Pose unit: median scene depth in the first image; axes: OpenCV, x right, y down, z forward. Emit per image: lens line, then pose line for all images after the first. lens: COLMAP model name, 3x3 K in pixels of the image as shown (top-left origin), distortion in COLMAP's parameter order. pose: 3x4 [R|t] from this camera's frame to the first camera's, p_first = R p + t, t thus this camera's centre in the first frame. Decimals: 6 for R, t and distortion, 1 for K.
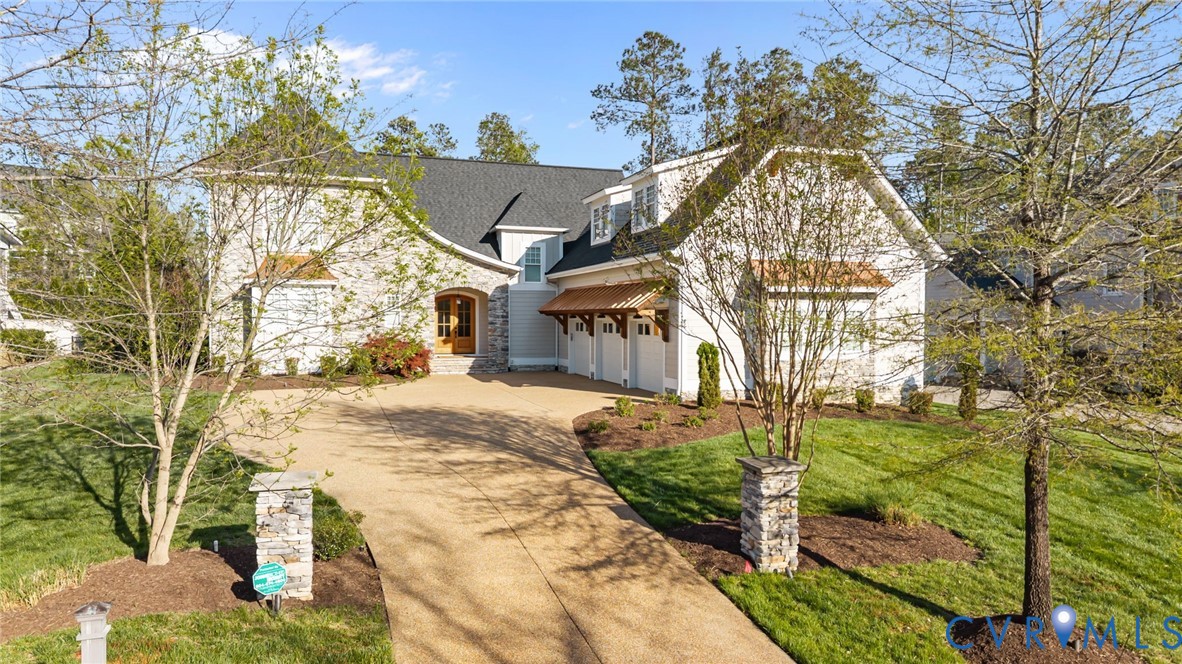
lens RADIAL K [[785.4, 0, 595.8], [0, 785.4, 341.1], [0, 0, 1]] dist [-0.006197, -0.007777]
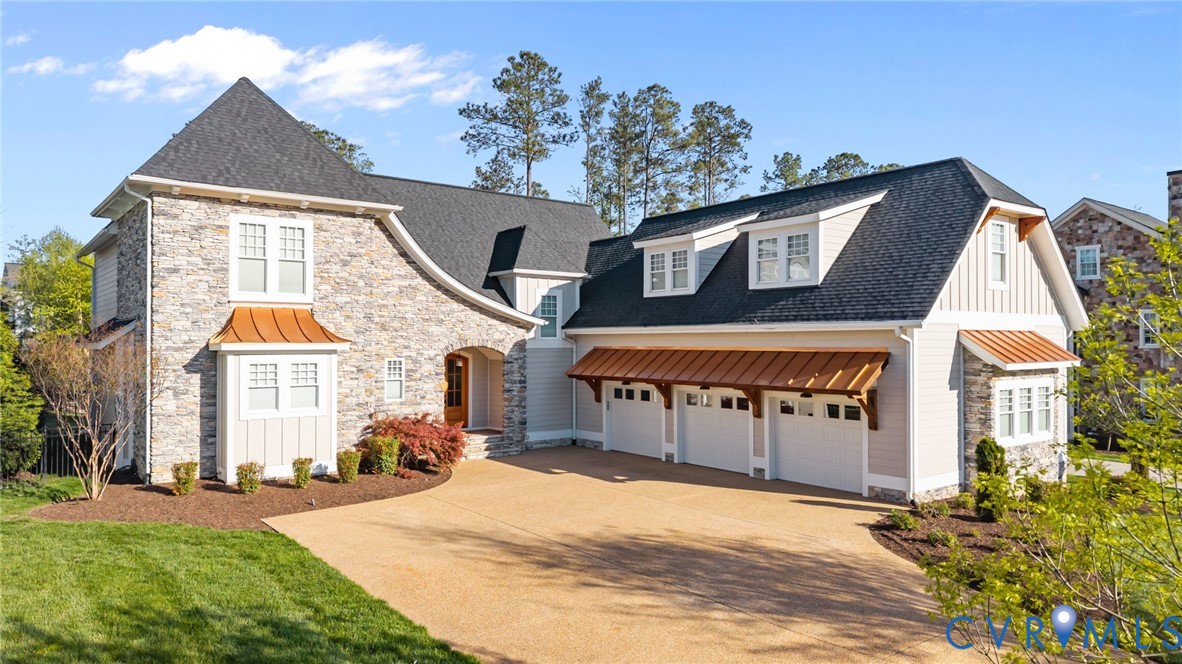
lens RADIAL K [[785.4, 0, 620.2], [0, 785.4, 343.4], [0, 0, 1]] dist [-0.006197, -0.007777]
pose [[0.935797, -0.005204, 0.352500, -0.297729], [0.016294, 0.999461, -0.028501, -0.045044], [-0.352162, 0.032414, 0.935378, 0.209441]]
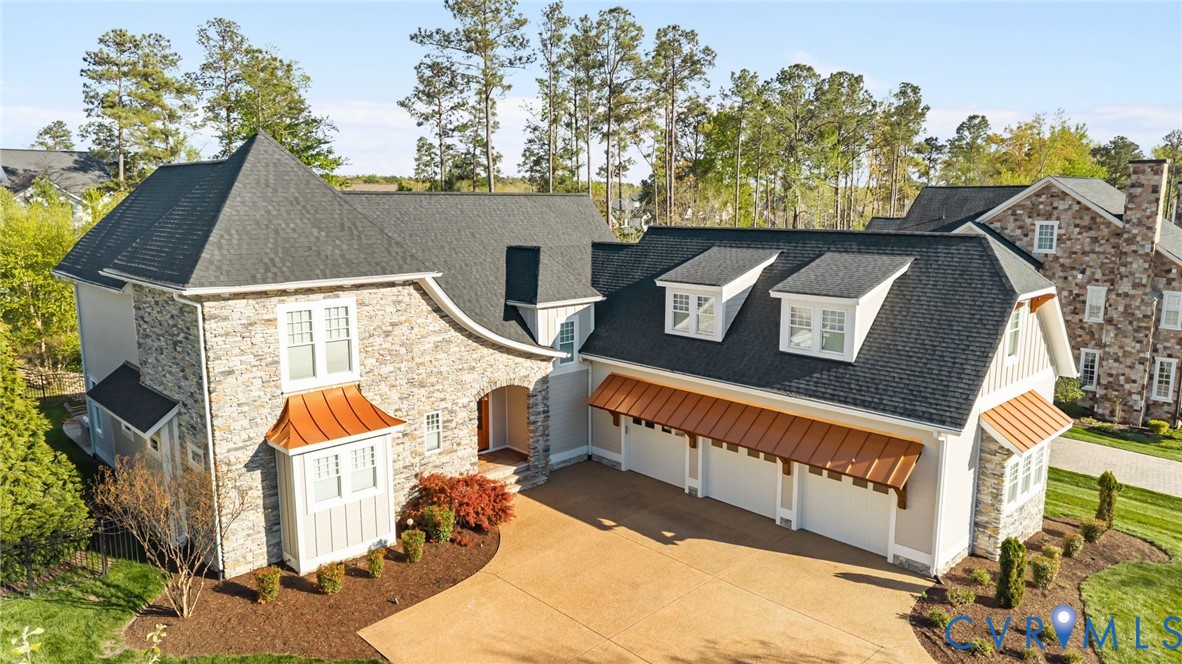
lens RADIAL K [[785.4, 0, 622.3], [0, 785.4, 345.4], [0, 0, 1]] dist [-0.006197, -0.007777]
pose [[0.893973, -0.077921, 0.441295, -0.393927], [0.013340, 0.988957, 0.147599, -0.216369], [-0.447923, -0.126062, 0.885140, 0.235185]]
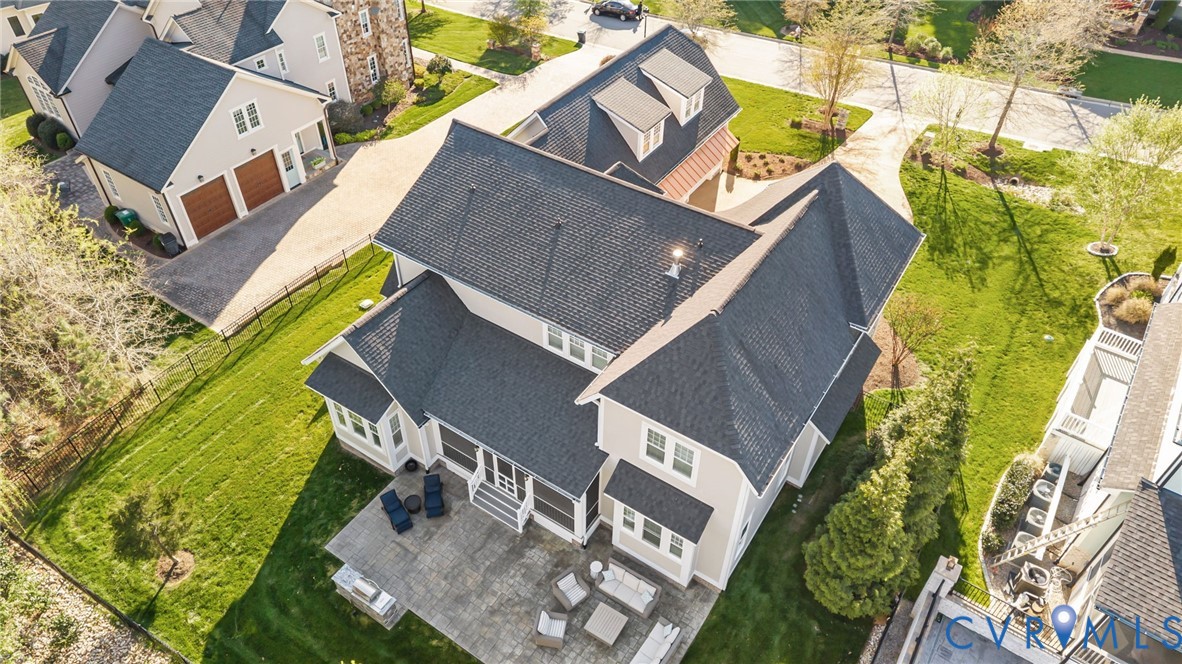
lens RADIAL K [[785.4, 0, 592.8], [0, 785.4, 324.7], [0, 0, 1]] dist [-0.006197, -0.007777]
pose [[-0.605929, -0.541728, 0.582564, -0.796355], [0.012563, 0.725700, 0.687897, -0.747682], [-0.795420, 0.424135, -0.432917, 1.551562]]
